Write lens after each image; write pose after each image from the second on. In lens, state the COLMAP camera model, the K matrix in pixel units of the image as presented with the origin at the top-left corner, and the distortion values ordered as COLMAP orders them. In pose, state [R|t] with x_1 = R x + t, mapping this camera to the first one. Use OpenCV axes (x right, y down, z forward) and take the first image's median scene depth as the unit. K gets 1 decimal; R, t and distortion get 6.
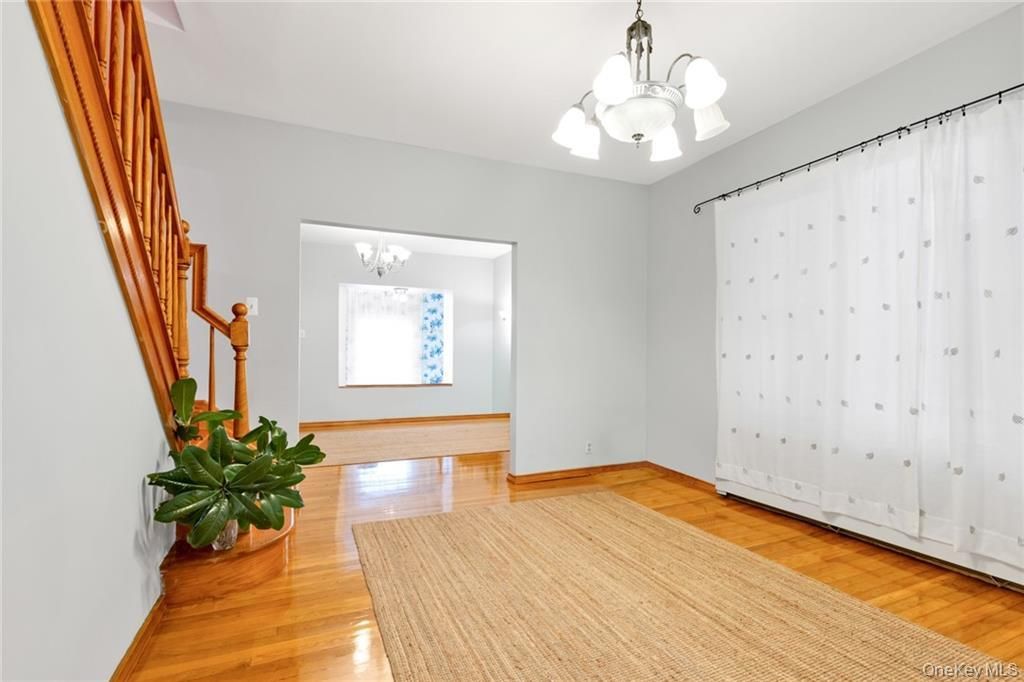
lens RADIAL K [[480.5, 0, 536.2], [0, 480.5, 346.9], [0, 0, 1]] dist [0.000440, 0.000280]
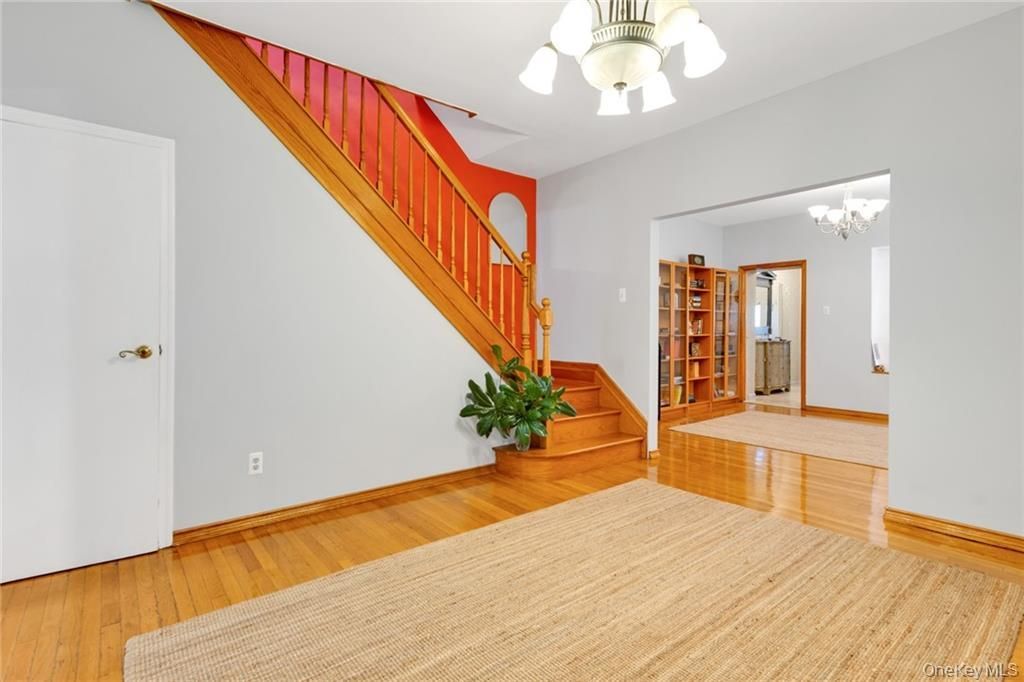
lens RADIAL K [[497.6, 0, 484.4], [0, 497.6, 326.9], [0, 0, 1]] dist [-0.002692, -0.000348]
pose [[0.210478, -0.011899, -0.977526, 0.848653], [0.012769, 0.999874, -0.009422, 0.012237], [0.977515, -0.010499, 0.210603, 0.453790]]
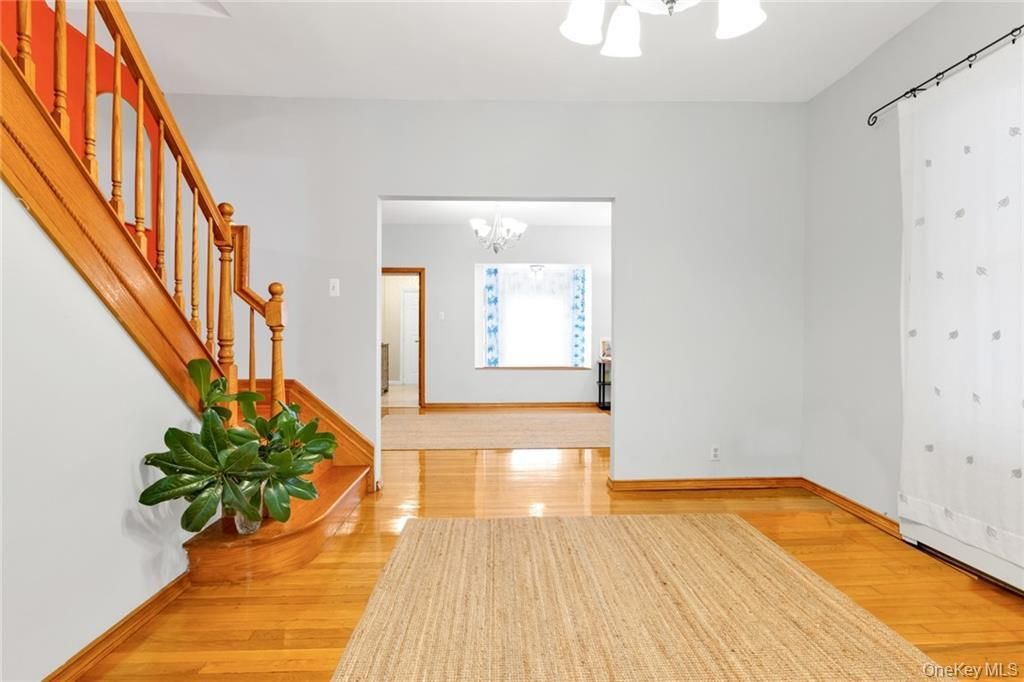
lens RADIAL K [[501.7, 0, 527.8], [0, 501.7, 333.2], [0, 0, 1]] dist [0.000759, 0.000099]
pose [[0.925914, -0.007574, -0.377659, 0.233168], [0.011450, 0.999902, 0.008019, 0.009423], [0.377562, -0.011749, 0.925910, 0.235151]]
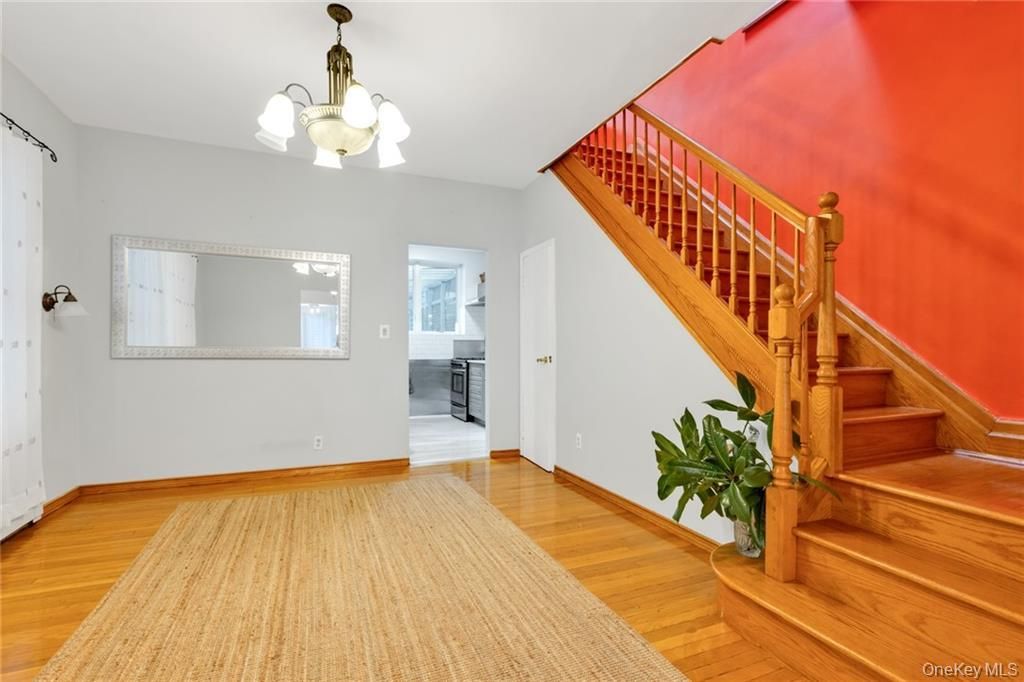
lens RADIAL K [[480.5, 0, 536.2], [0, 480.5, 346.9], [0, 0, 1]] dist [0.000440, 0.000280]
pose [[-0.999807, -0.006476, 0.018525, -0.212931], [-0.006752, 0.999867, -0.014870, 0.022744], [-0.018426, -0.014992, -0.999718, 1.697968]]
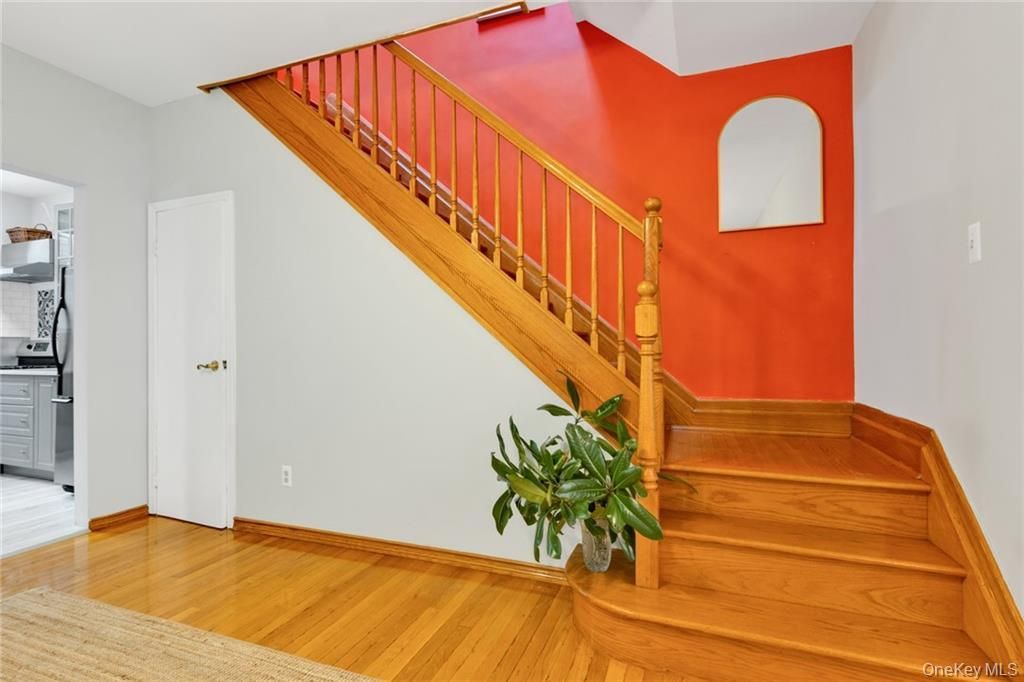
lens RADIAL K [[466.5, 0, 515.1], [0, 466.5, 339.8], [0, 0, 1]] dist [0.000336, -0.000103]
pose [[-0.717645, -0.008186, -0.696361, 0.046724], [0.012004, 0.999637, -0.024121, 0.016511], [0.696306, -0.025669, -0.717286, 1.315406]]
